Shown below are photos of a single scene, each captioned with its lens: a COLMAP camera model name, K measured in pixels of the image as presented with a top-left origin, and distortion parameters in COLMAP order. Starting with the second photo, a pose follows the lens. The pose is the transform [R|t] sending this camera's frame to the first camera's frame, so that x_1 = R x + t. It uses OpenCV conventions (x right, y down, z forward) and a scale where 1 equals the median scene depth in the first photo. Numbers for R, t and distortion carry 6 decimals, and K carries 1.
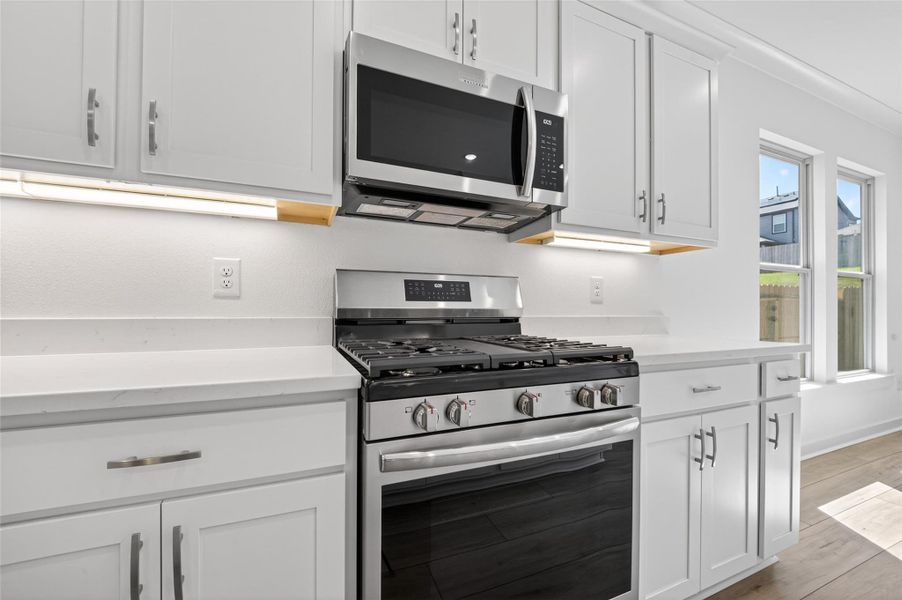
lens RADIAL K [[372.2, 0, 446.6], [0, 372.2, 308.2], [0, 0, 1]] dist [-0.008833, -0.001205]
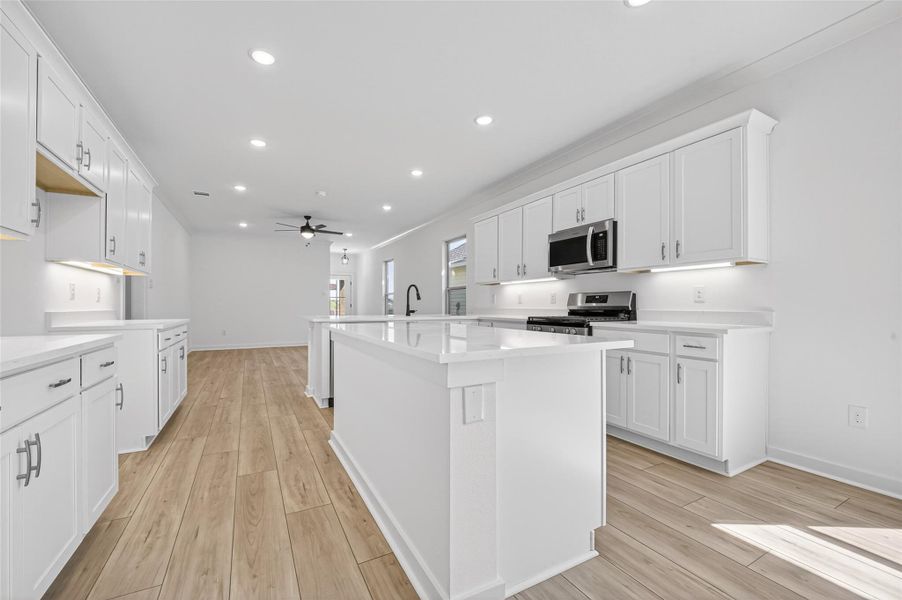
lens RADIAL K [[372.2, 0, 453.2], [0, 372.2, 300.3], [0, 0, 1]] dist [-0.008833, -0.001205]
pose [[0.095813, -0.018034, -0.995236, 2.780470], [0.001306, 0.999837, -0.017991, 0.008541], [0.995398, 0.000424, 0.095821, -0.295799]]
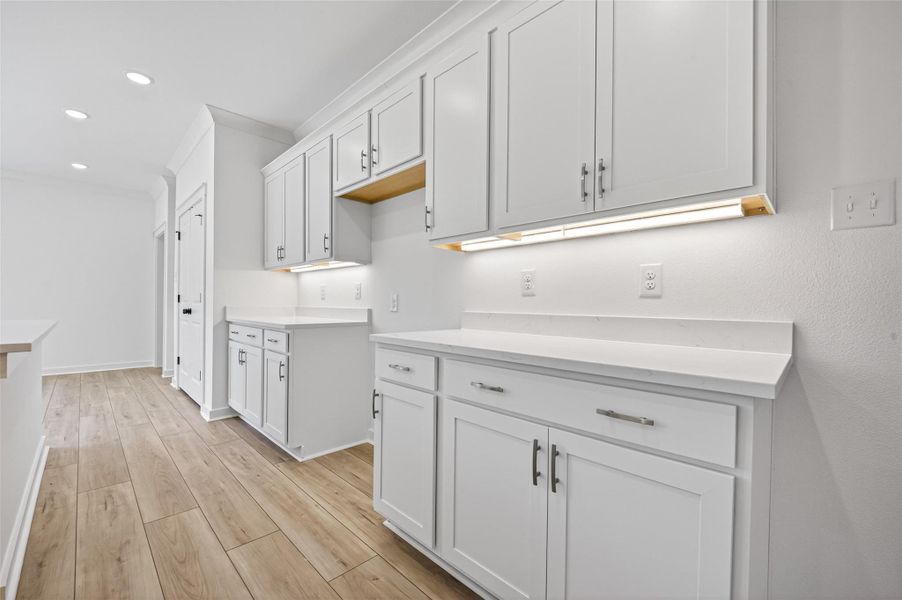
lens RADIAL K [[372.2, 0, 451.1], [0, 372.2, 305.1], [0, 0, 1]] dist [-0.008833, -0.001205]
pose [[-0.370056, -0.011953, 0.928932, -0.896142], [-0.013529, 0.999881, 0.007477, -0.011315], [-0.928911, -0.009800, -0.370174, -1.557725]]
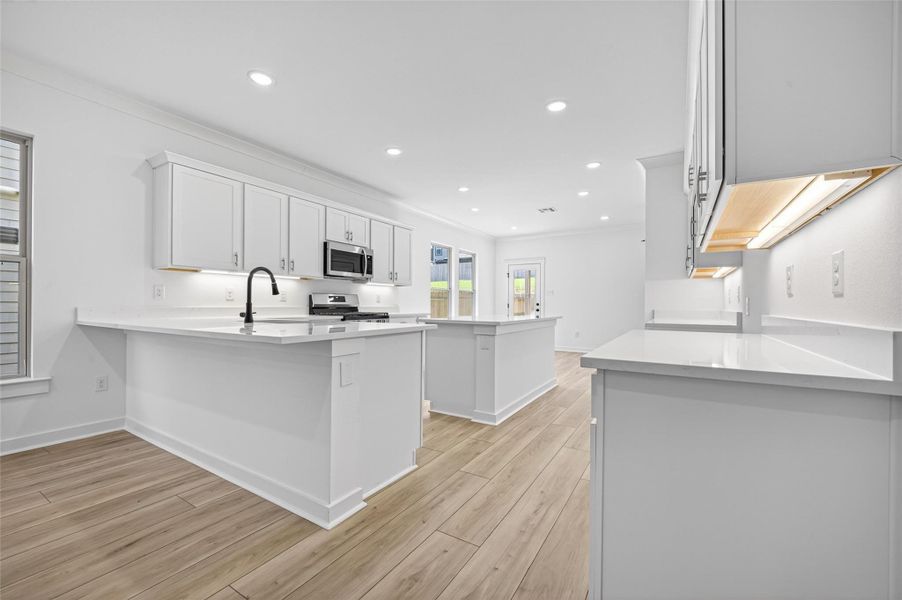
lens RADIAL K [[372.2, 0, 448.8], [0, 372.2, 306.4], [0, 0, 1]] dist [-0.008833, -0.001205]
pose [[0.819565, -0.003137, 0.572978, -1.296819], [-0.003102, 0.999946, 0.009912, -0.016502], [-0.572978, -0.009900, 0.819511, -2.737653]]
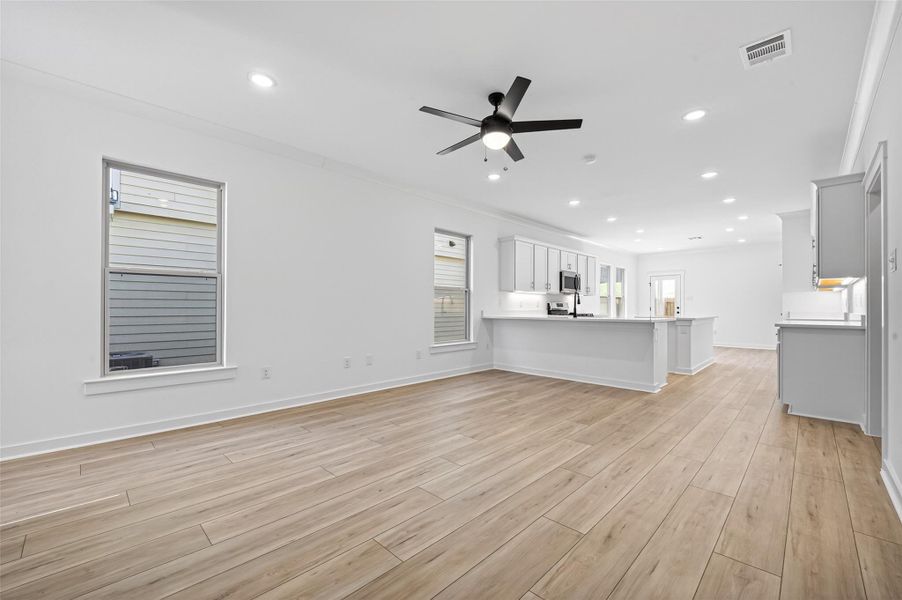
lens RADIAL K [[372.2, 0, 445.2], [0, 372.2, 300.6], [0, 0, 1]] dist [-0.008833, -0.001205]
pose [[0.929220, 0.003903, 0.369506, -4.152003], [0.001809, 0.999884, -0.015109, -0.038795], [-0.369522, 0.014707, 0.929106, -4.012563]]
